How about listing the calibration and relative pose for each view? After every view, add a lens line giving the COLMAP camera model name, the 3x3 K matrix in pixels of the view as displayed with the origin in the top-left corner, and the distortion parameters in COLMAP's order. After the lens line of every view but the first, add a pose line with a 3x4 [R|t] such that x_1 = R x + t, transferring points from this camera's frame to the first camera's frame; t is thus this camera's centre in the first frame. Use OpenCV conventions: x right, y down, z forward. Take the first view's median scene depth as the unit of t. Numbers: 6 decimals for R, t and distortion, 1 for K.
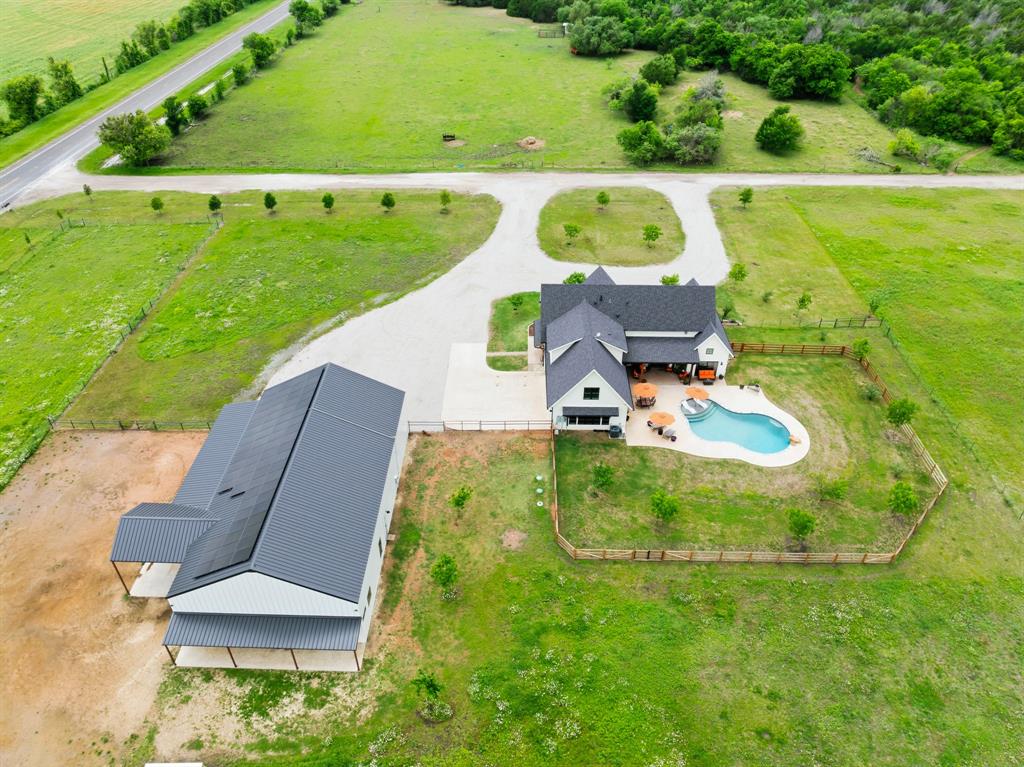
lens RADIAL K [[716.1, 0, 509.3], [0, 716.1, 380.5], [0, 0, 1]] dist [-0.040179, 0.019852]
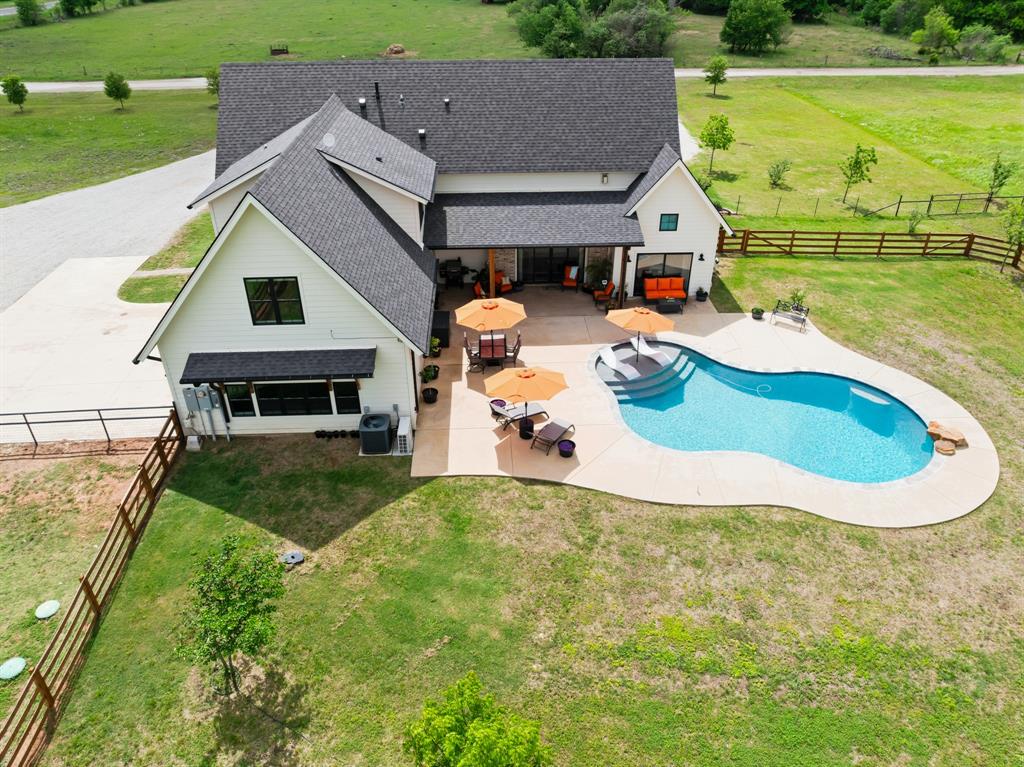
lens RADIAL K [[716.1, 0, 516.3], [0, 716.1, 383.5], [0, 0, 1]] dist [-0.040179, 0.019852]
pose [[0.997723, -0.034782, 0.057789, 0.186034], [0.038912, 0.996649, -0.071948, 0.072782], [-0.055093, 0.074033, 0.995733, 0.672947]]
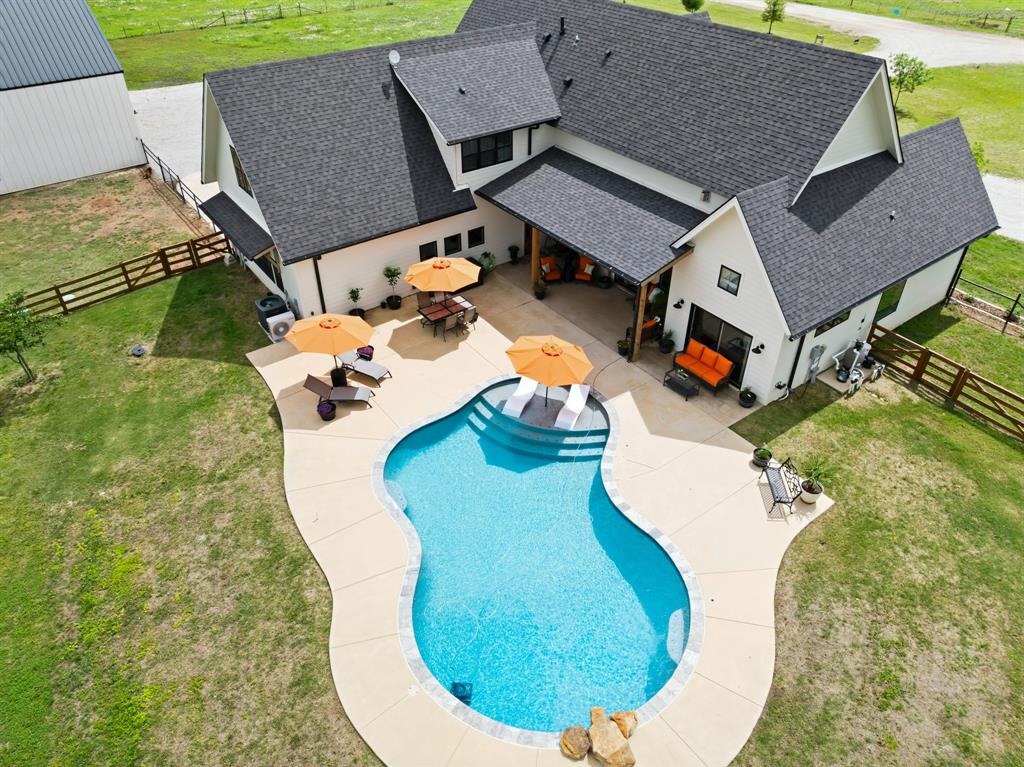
lens RADIAL K [[716.1, 0, 511.7], [0, 716.1, 383.4], [0, 0, 1]] dist [-0.040179, 0.019852]
pose [[0.609088, 0.482926, -0.629122, 0.445609], [-0.472906, 0.857944, 0.200728, -0.024145], [0.636688, 0.175254, 0.750942, 0.798409]]
